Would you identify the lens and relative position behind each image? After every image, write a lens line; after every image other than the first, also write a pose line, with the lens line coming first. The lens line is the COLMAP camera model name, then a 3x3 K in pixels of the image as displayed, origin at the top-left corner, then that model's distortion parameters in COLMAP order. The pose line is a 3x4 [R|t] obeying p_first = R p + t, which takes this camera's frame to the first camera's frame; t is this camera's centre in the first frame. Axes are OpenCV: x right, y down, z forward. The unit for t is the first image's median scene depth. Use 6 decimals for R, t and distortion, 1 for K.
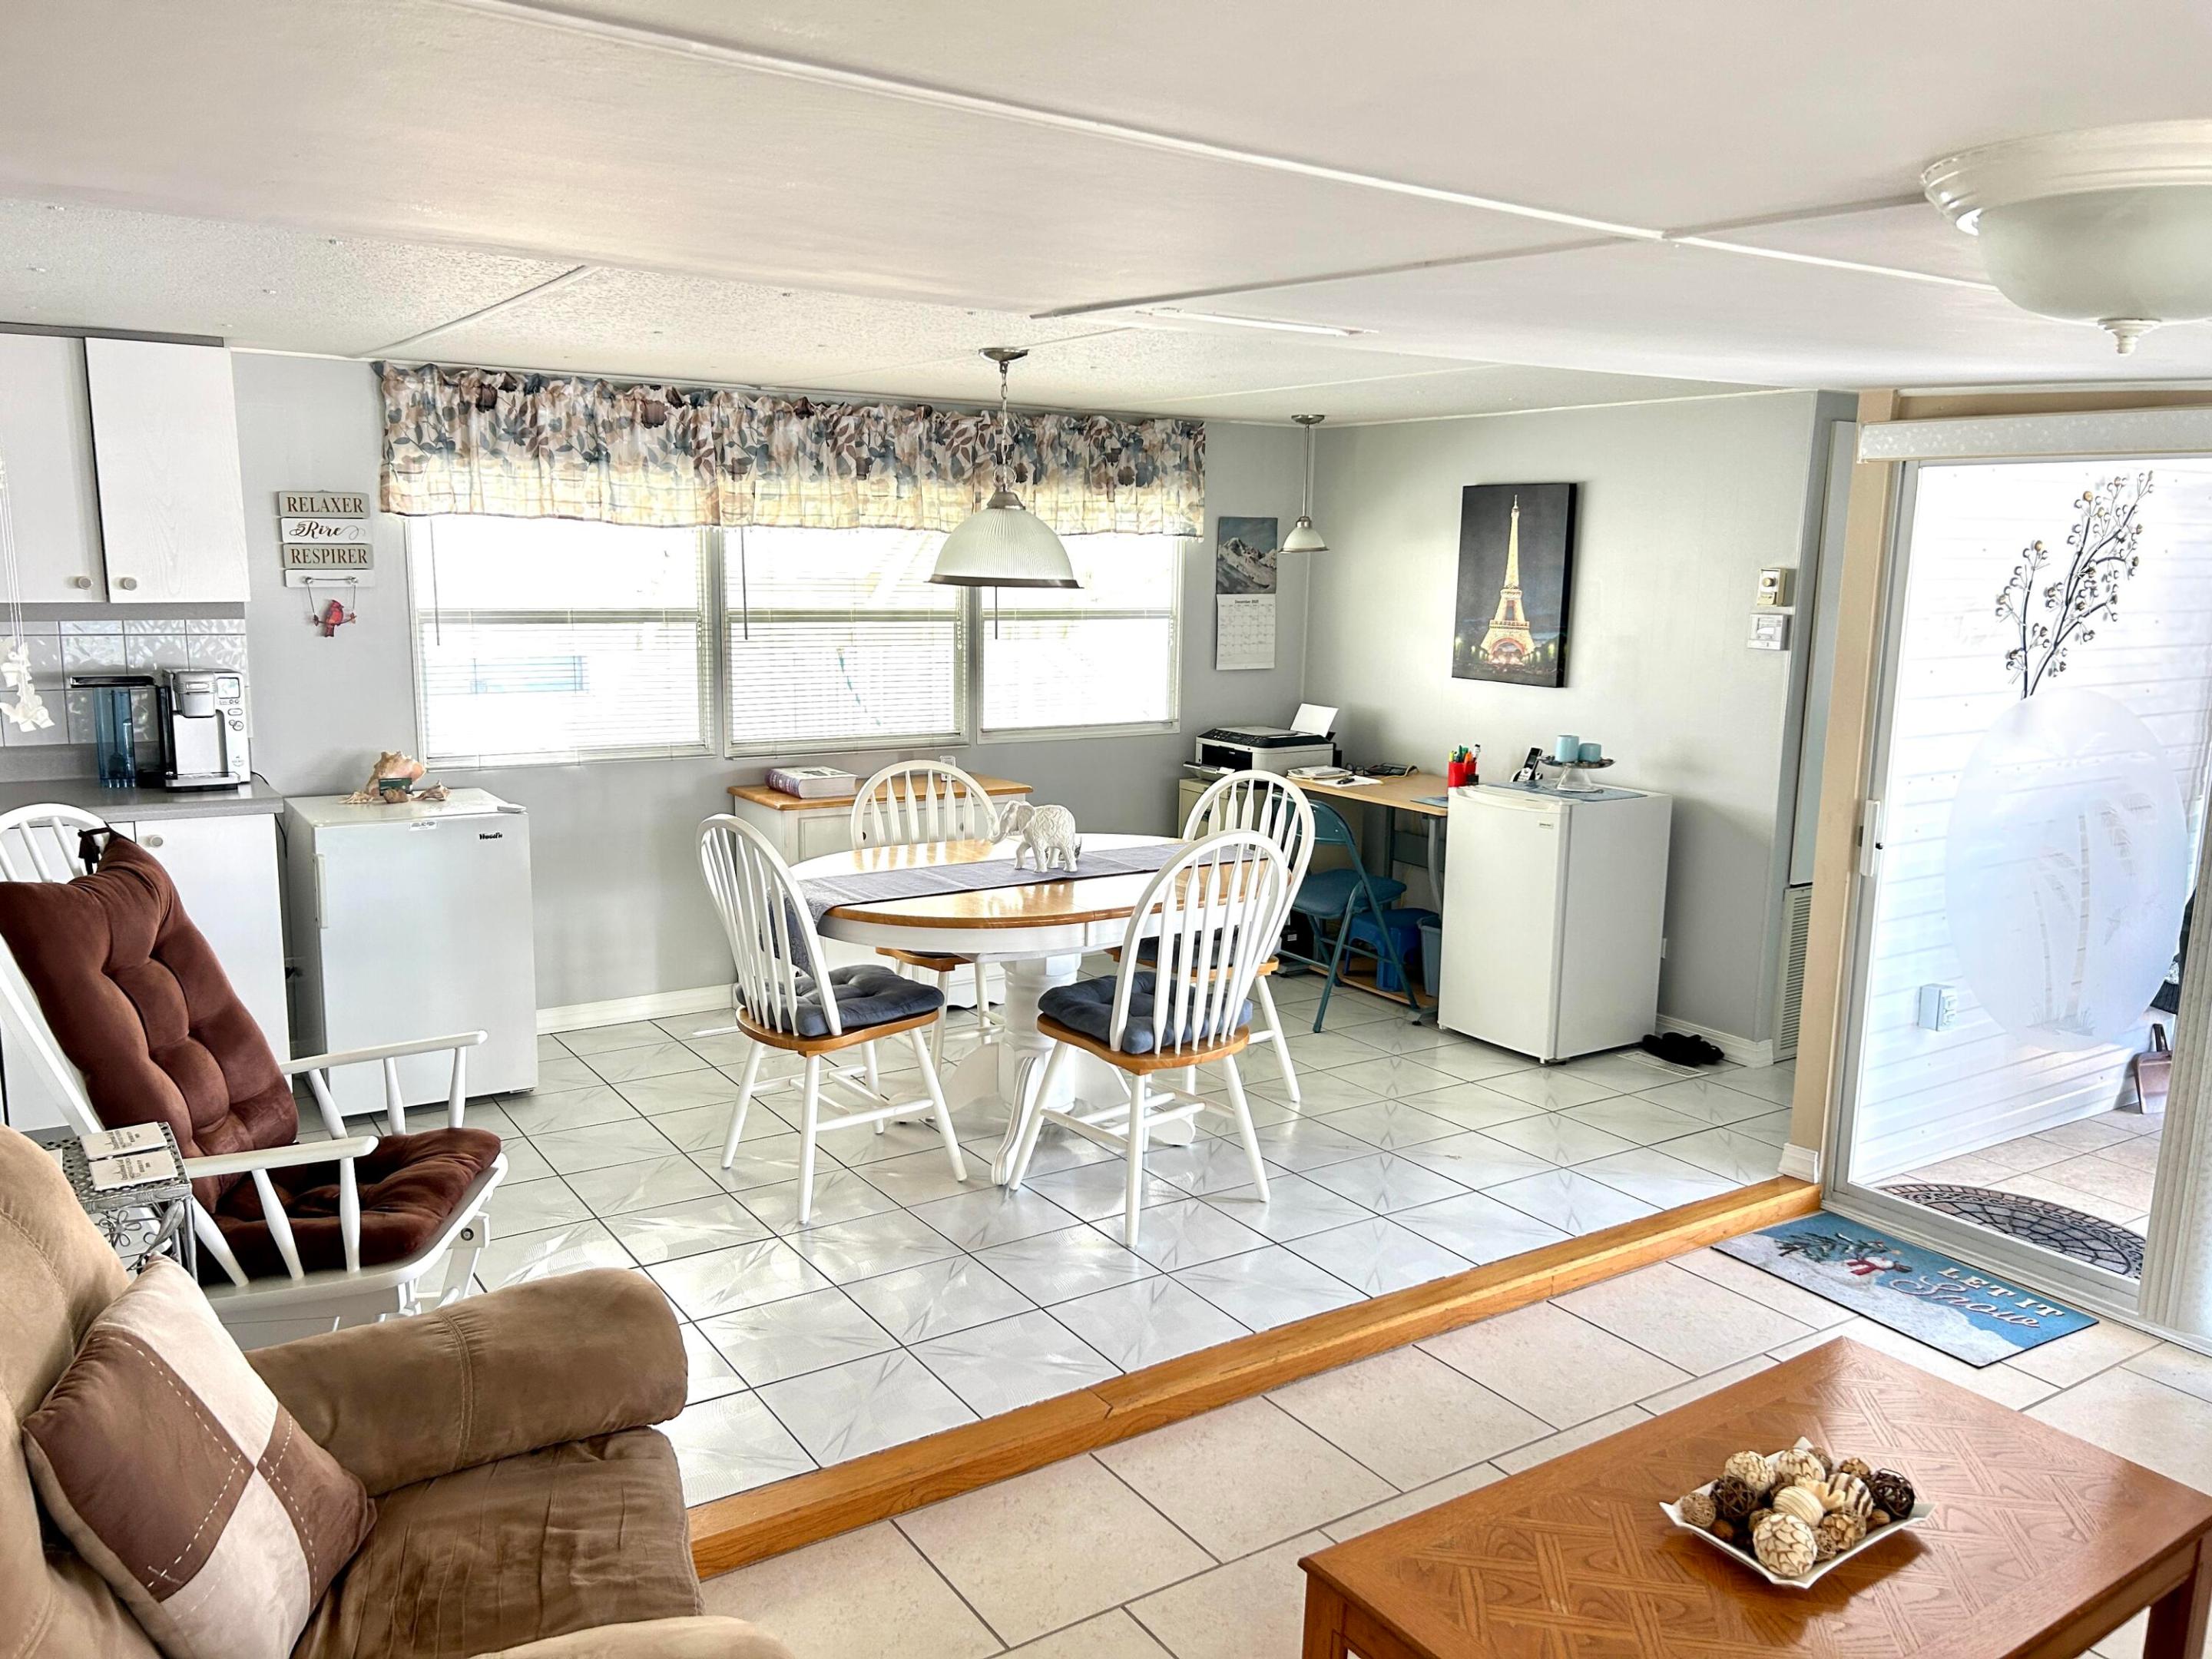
lens RADIAL K [[1652.1, 0, 1117.0], [0, 1652.1, 824.2], [0, 0, 1]] dist [0.047578, -0.052423]
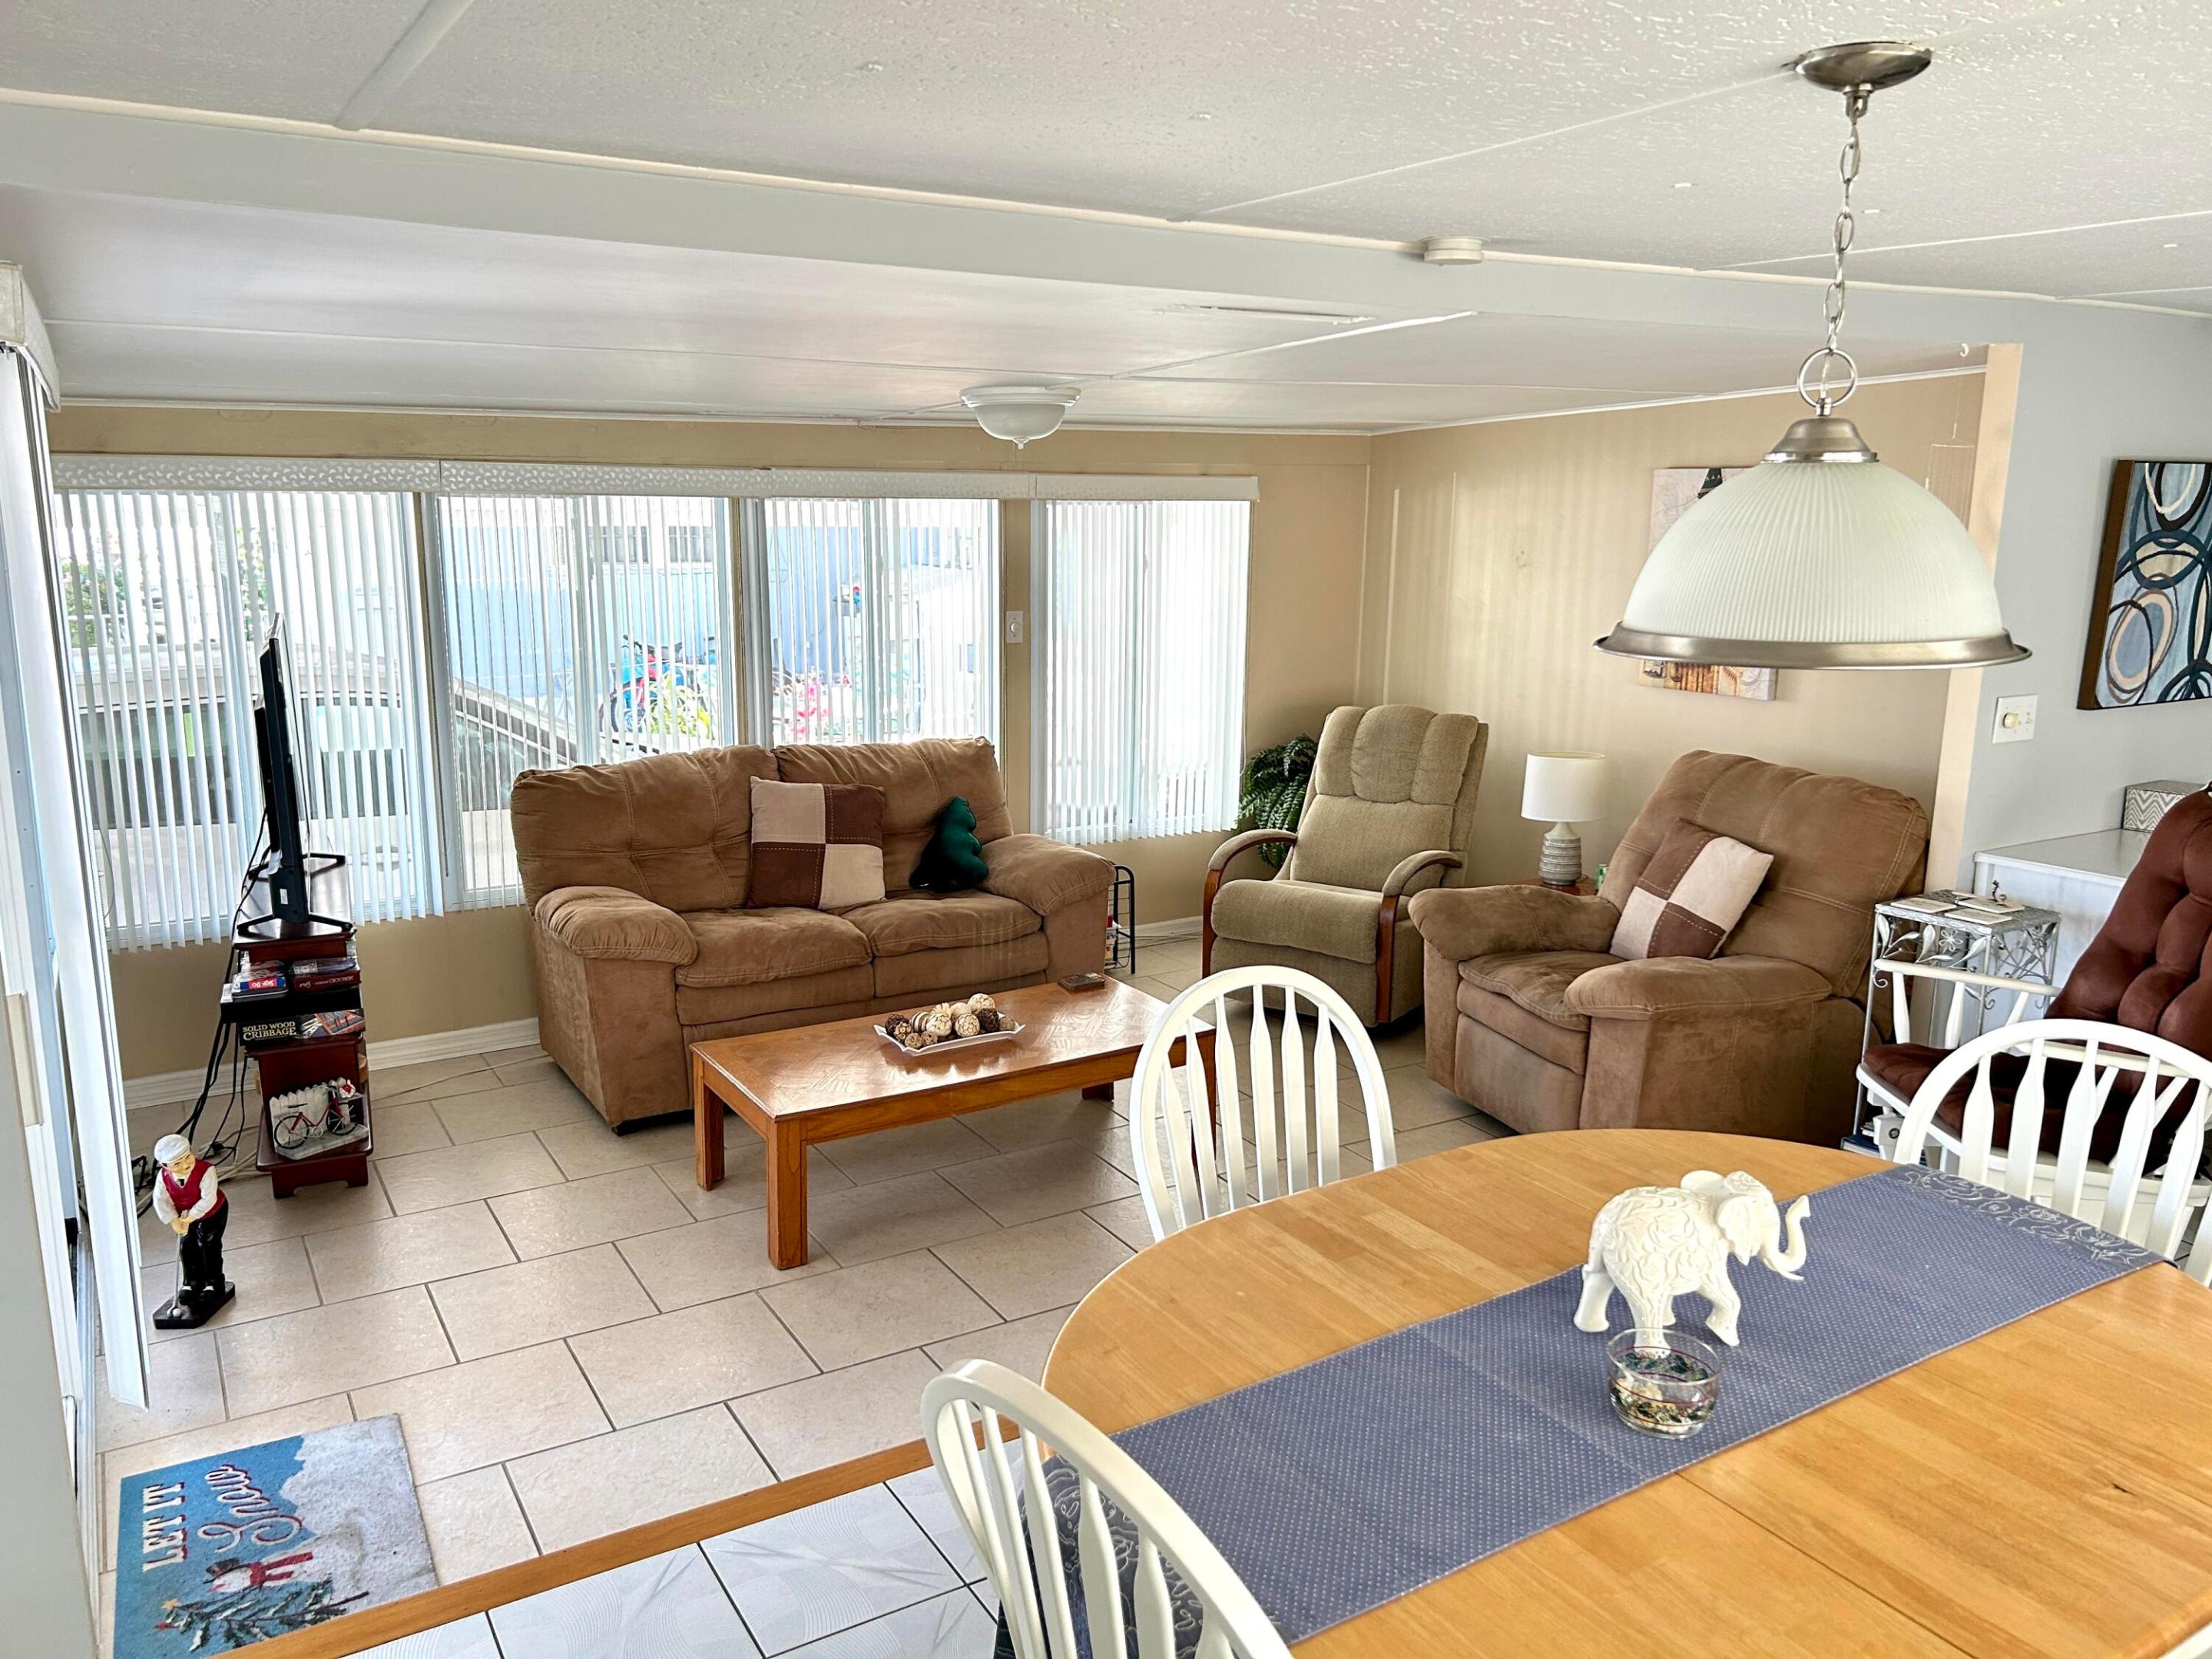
lens RADIAL K [[1656.0, 0, 1092.7], [0, 1656.0, 857.7], [0, 0, 1]] dist [0.058705, -0.067677]
pose [[-0.998161, -0.034173, 0.050062, 0.072133], [-0.012865, 0.926544, 0.375966, -0.212479], [-0.059232, 0.374631, -0.925280, 1.201267]]
